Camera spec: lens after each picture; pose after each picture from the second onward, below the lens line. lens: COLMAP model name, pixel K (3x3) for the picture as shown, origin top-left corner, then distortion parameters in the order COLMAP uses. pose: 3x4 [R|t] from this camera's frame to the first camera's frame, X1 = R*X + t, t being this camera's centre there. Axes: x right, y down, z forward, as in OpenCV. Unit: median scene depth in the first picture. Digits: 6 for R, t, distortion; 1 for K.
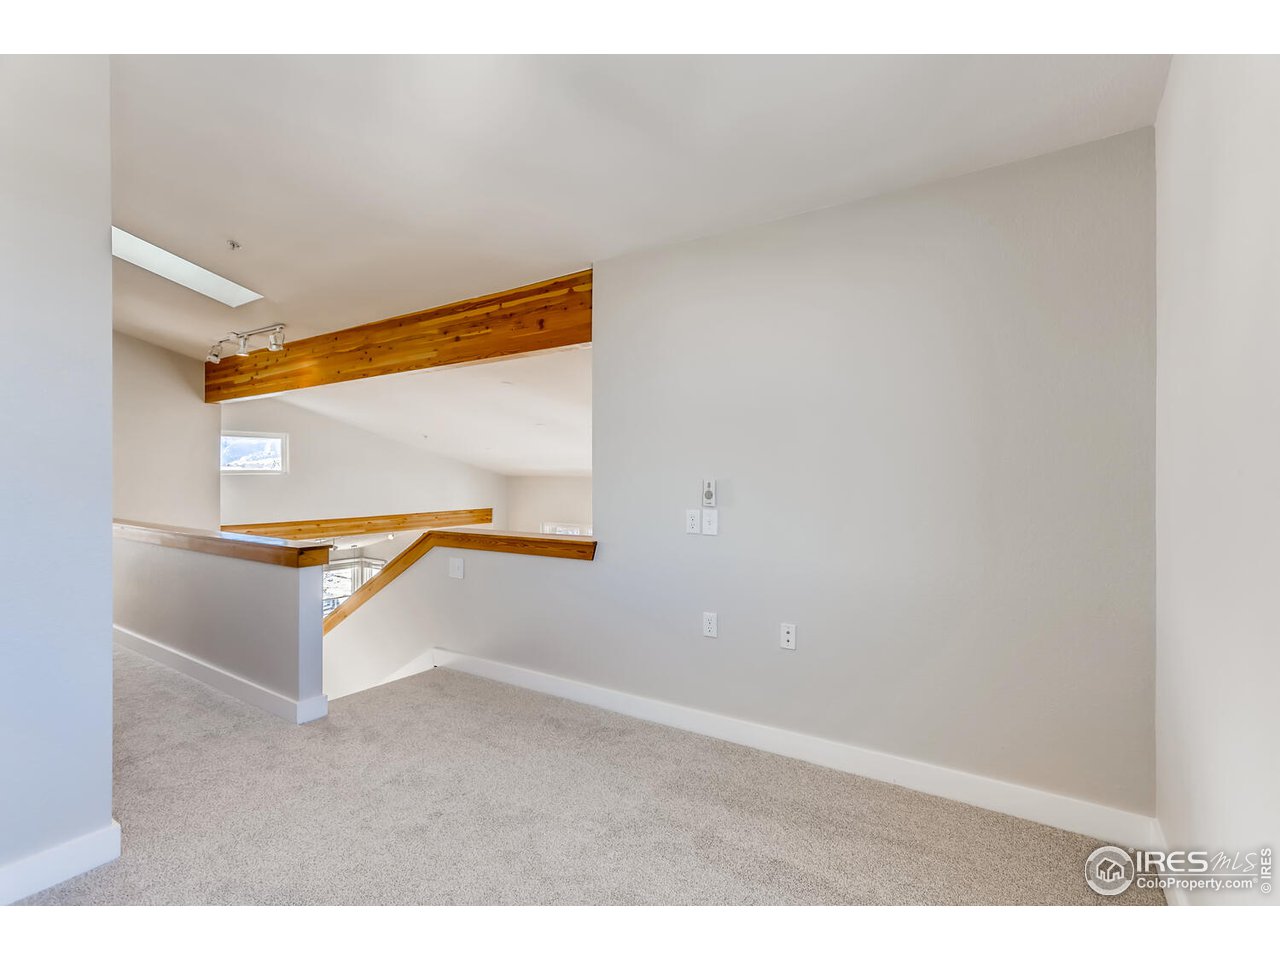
lens RADIAL K [[696.8, 0, 643.9], [0, 696.8, 481.4], [0, 0, 1]] dist [-0.023622, 0.022995]
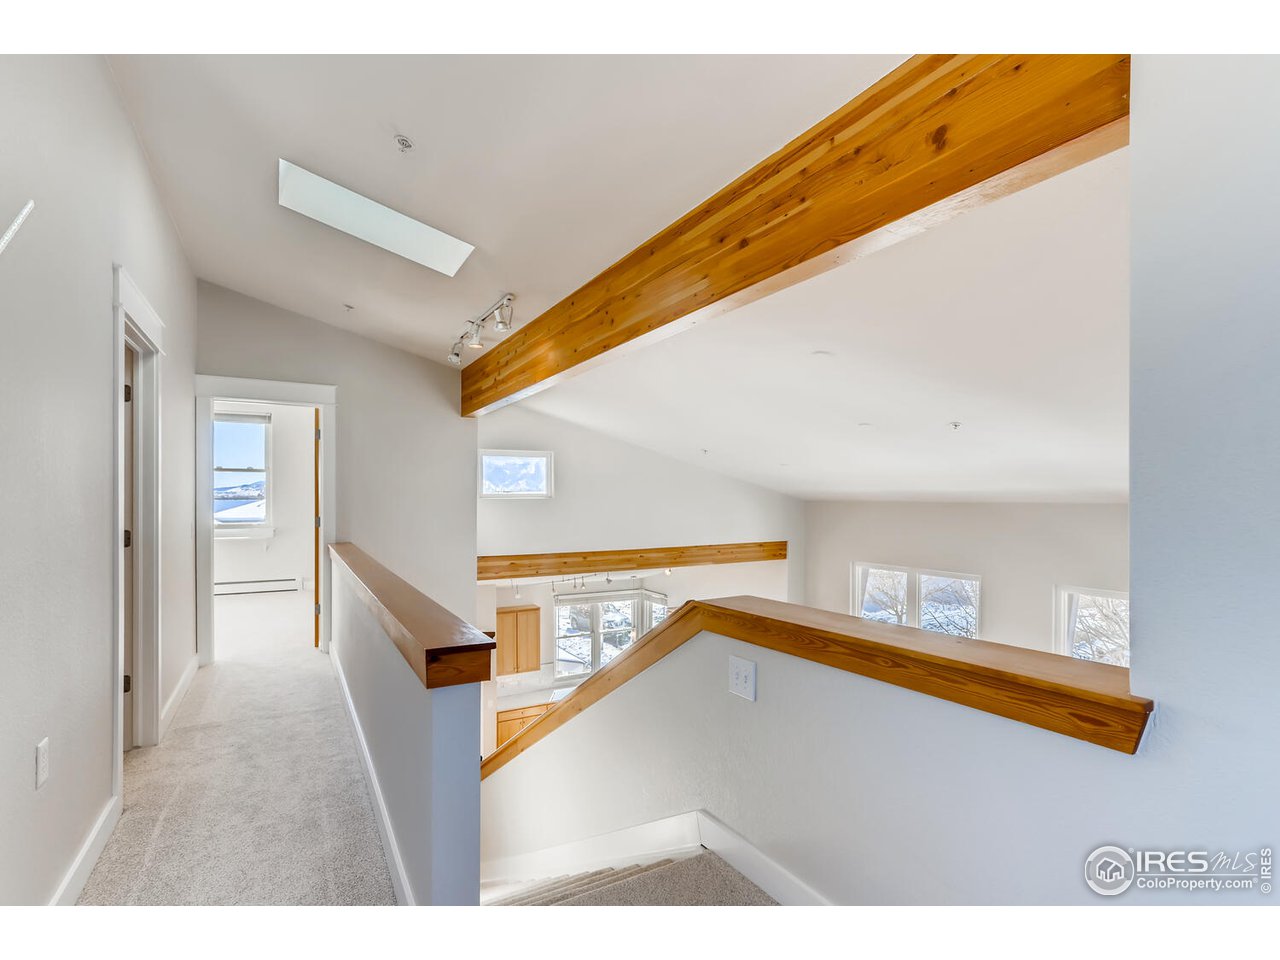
lens RADIAL K [[696.8, 0, 643.9], [0, 696.8, 481.4], [0, 0, 1]] dist [-0.023622, 0.022995]
pose [[0.919180, -0.009648, -0.393719, -0.103497], [-0.003775, 0.999438, -0.033305, -0.004529], [0.393819, 0.032100, 0.918627, 0.385959]]
